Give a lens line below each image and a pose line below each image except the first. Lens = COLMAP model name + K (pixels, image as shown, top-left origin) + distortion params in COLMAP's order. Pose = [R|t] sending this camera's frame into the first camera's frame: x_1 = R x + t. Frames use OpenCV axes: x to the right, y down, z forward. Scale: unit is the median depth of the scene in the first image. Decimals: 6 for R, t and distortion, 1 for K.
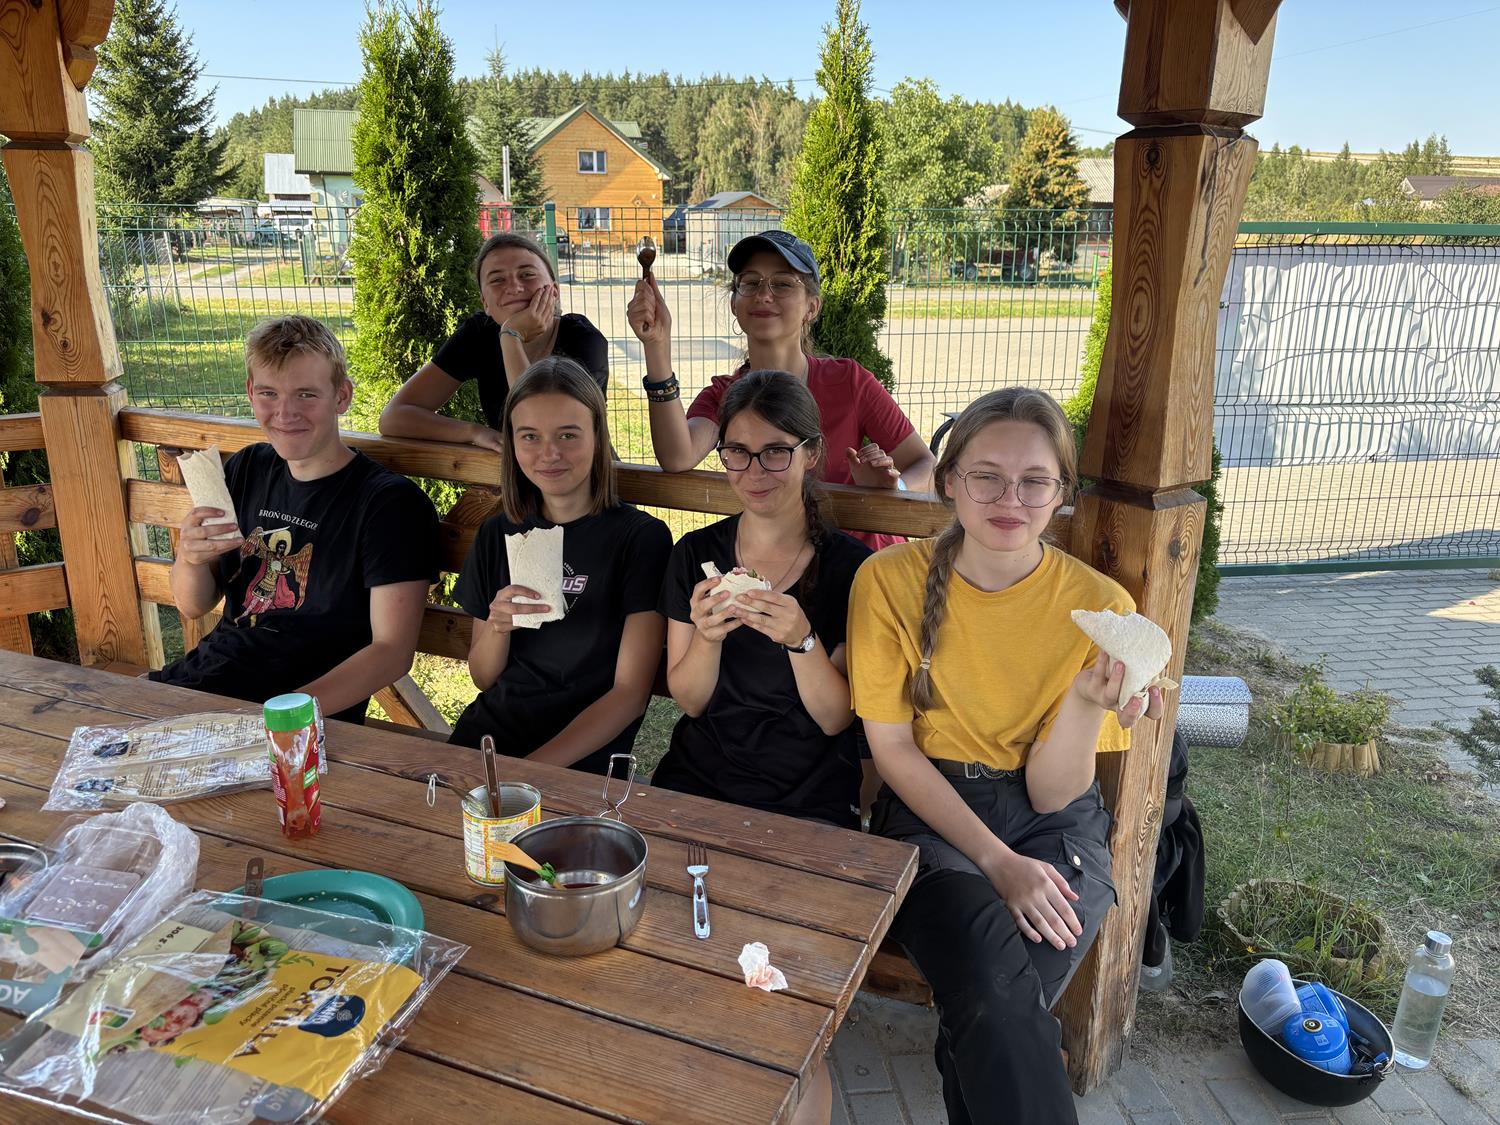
lens RADIAL K [[1129.5, 0, 750.0], [0, 1129.5, 562.5], [0, 0, 1]] dist [0.048919, -0.041547]
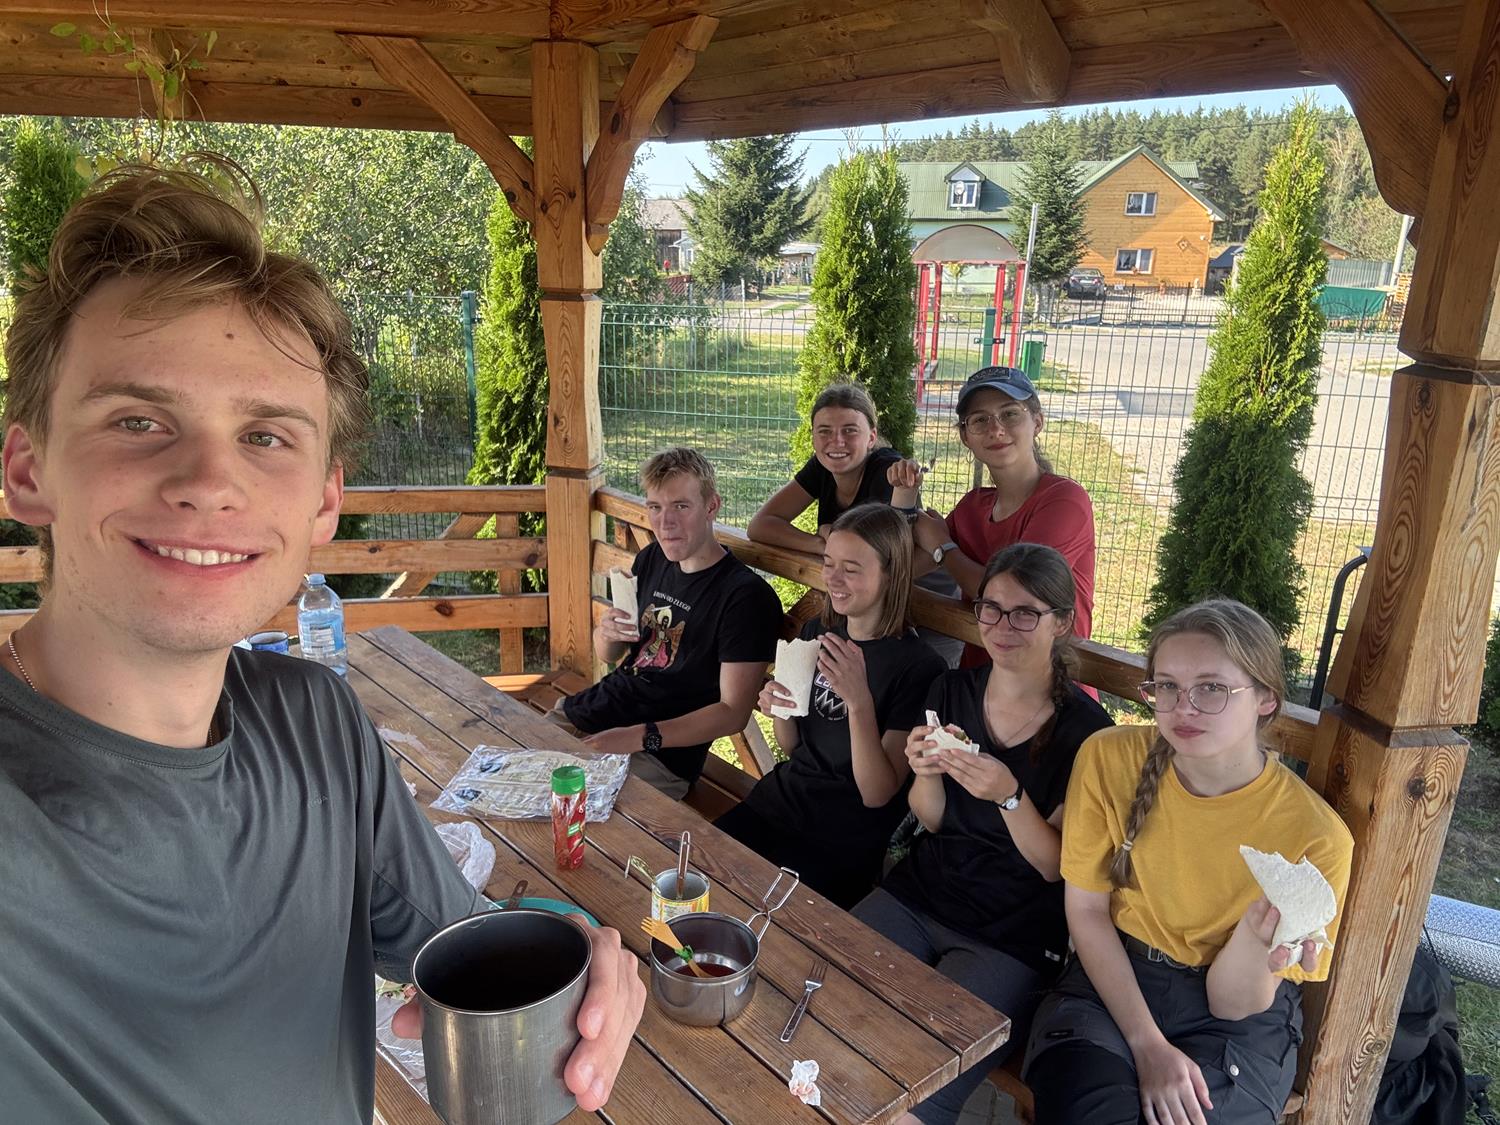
lens RADIAL K [[1058.9, 0, 750.4], [0, 1058.9, 587.2], [0, 0, 1]] dist [0.103804, -0.124348]
pose [[0.894029, 0.142970, -0.424585, 0.117508], [-0.140530, 0.989376, 0.037243, -0.068001], [0.425399, 0.026371, 0.904622, -0.036513]]
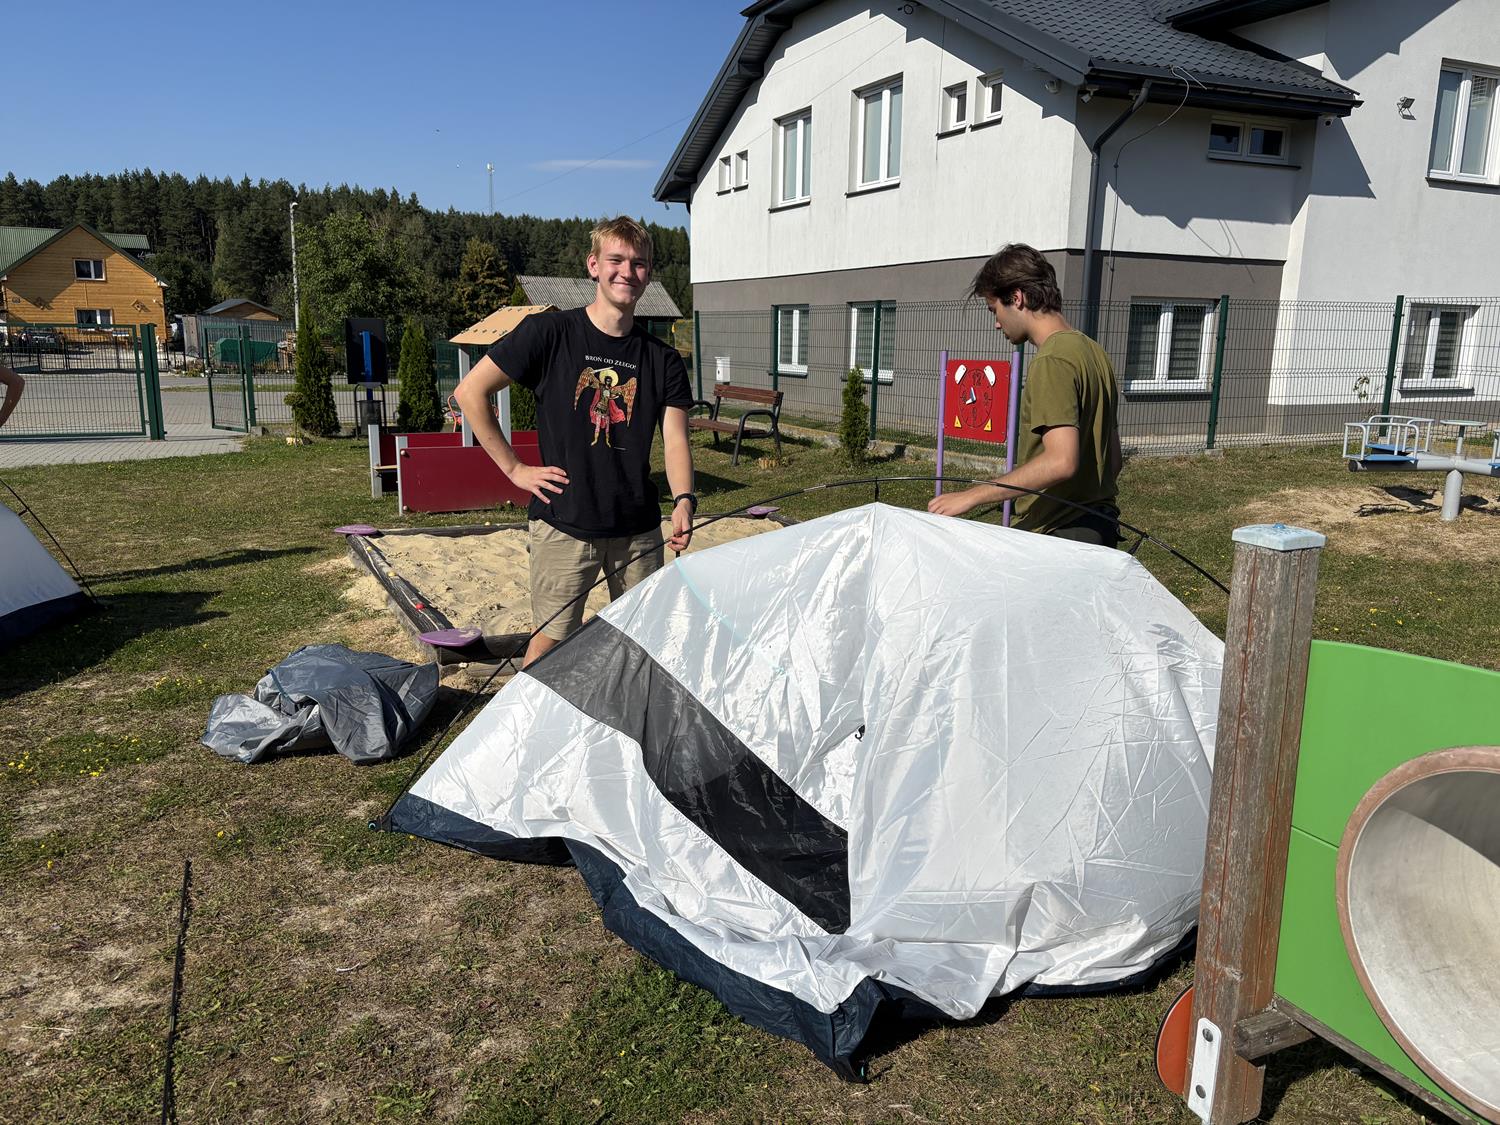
lens RADIAL K [[1140.9, 0, 736.2], [0, 1140.9, 590.7], [0, 0, 1]] dist [-0.006125, -0.014298]
pose [[0.961573, -0.046174, 0.270639, 2.915478], [0.064531, 0.996151, -0.059322, 1.290950], [-0.266858, 0.074507, 0.960851, -4.113355]]
